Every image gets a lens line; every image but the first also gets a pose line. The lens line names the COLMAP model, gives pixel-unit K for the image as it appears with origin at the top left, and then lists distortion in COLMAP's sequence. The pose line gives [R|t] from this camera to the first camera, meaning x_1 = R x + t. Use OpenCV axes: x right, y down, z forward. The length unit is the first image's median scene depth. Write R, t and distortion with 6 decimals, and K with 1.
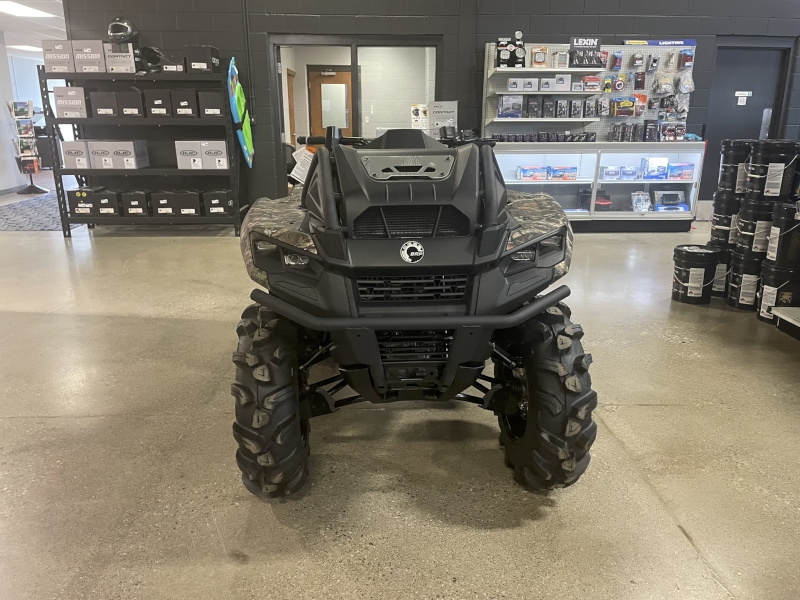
lens RADIAL K [[603.3, 0, 405.0], [0, 603.3, 296.9], [0, 0, 1]] dist [0.080000, -0.098470]
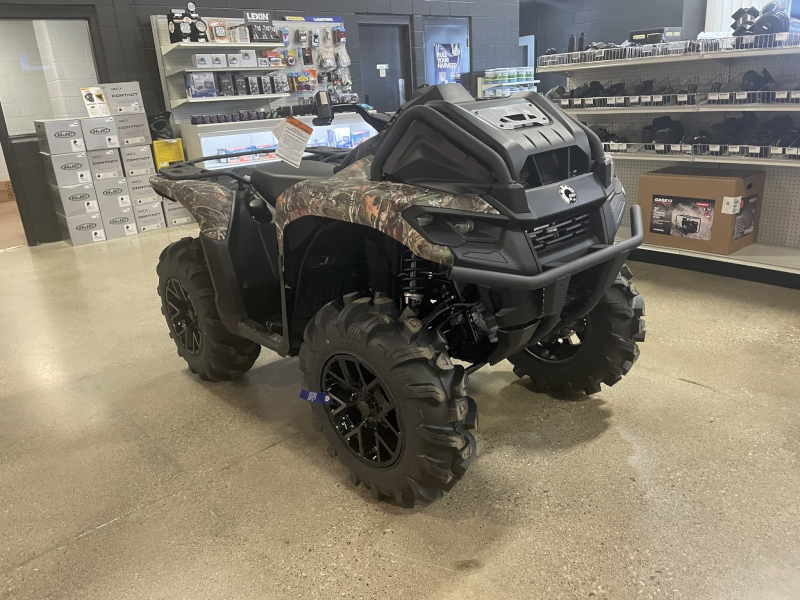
lens RADIAL K [[606.3, 0, 396.2], [0, 606.3, 308.8], [0, 0, 1]] dist [0.070440, -0.101826]
pose [[0.768752, -0.262072, 0.583386, -0.236292], [0.241368, 0.963617, 0.114822, -0.020980], [-0.592252, 0.052541, 0.804038, 0.095199]]
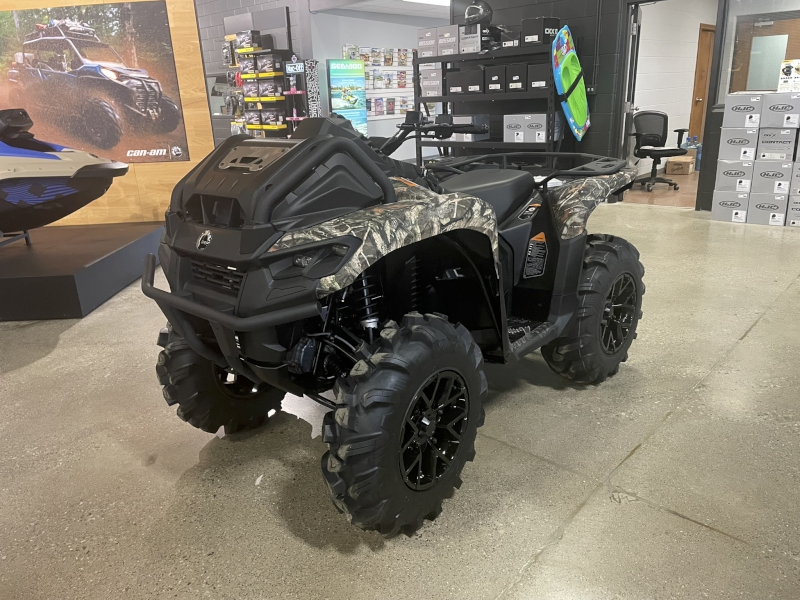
lens RADIAL K [[603.3, 0, 405.0], [0, 603.3, 296.9], [0, 0, 1]] dist [0.080000, -0.098470]
pose [[0.706137, 0.194225, -0.680917, 0.269687], [-0.157756, 0.980628, 0.116115, -0.041831], [0.690278, 0.025426, 0.723097, 0.129826]]
